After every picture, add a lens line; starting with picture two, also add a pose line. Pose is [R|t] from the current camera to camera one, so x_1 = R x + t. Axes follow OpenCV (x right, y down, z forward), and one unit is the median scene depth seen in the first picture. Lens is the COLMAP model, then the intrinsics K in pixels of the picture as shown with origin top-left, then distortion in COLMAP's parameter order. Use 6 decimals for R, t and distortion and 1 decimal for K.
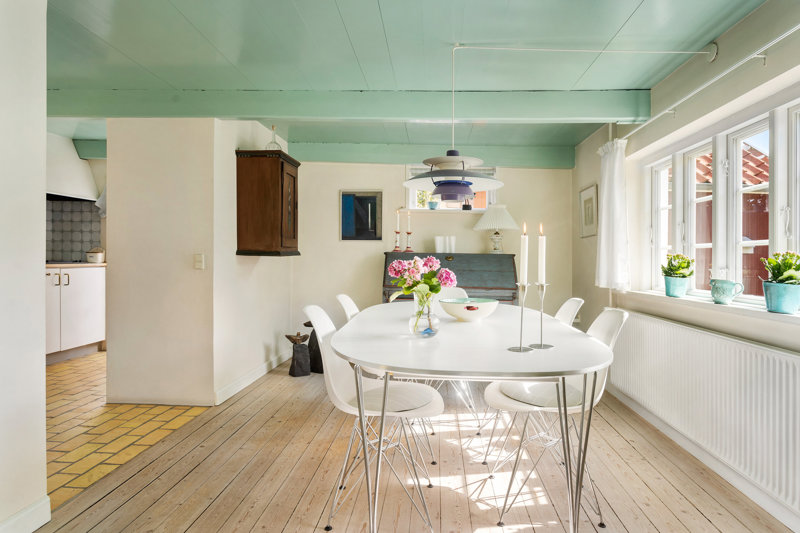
lens RADIAL K [[499.9, 0, 400.0], [0, 499.9, 266.5], [0, 0, 1]] dist [0.001763, 0.000959]
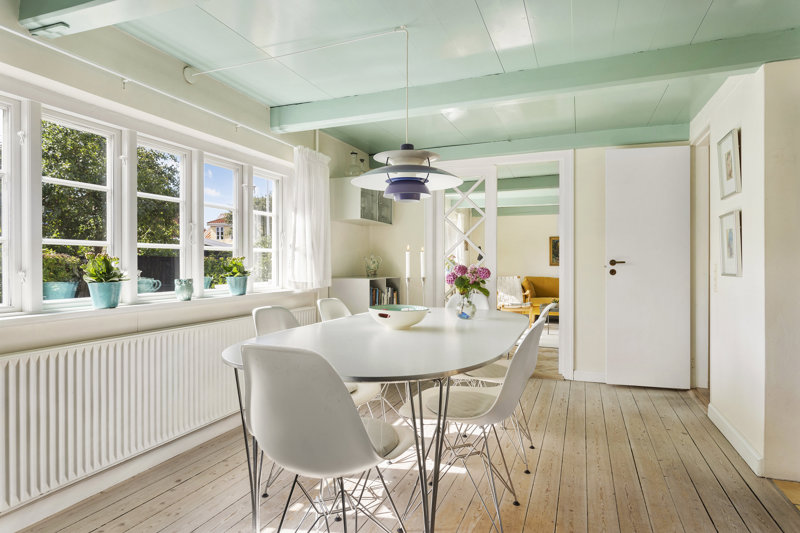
lens RADIAL K [[466.1, 0, 400.0], [0, 466.1, 266.5], [0, 0, 1]] dist [-0.002247, -0.001092]
pose [[-0.954384, -0.019553, 0.297940, -0.124407], [-0.012748, 0.999612, 0.024766, -0.035994], [-0.298308, 0.019838, -0.954263, 1.780344]]
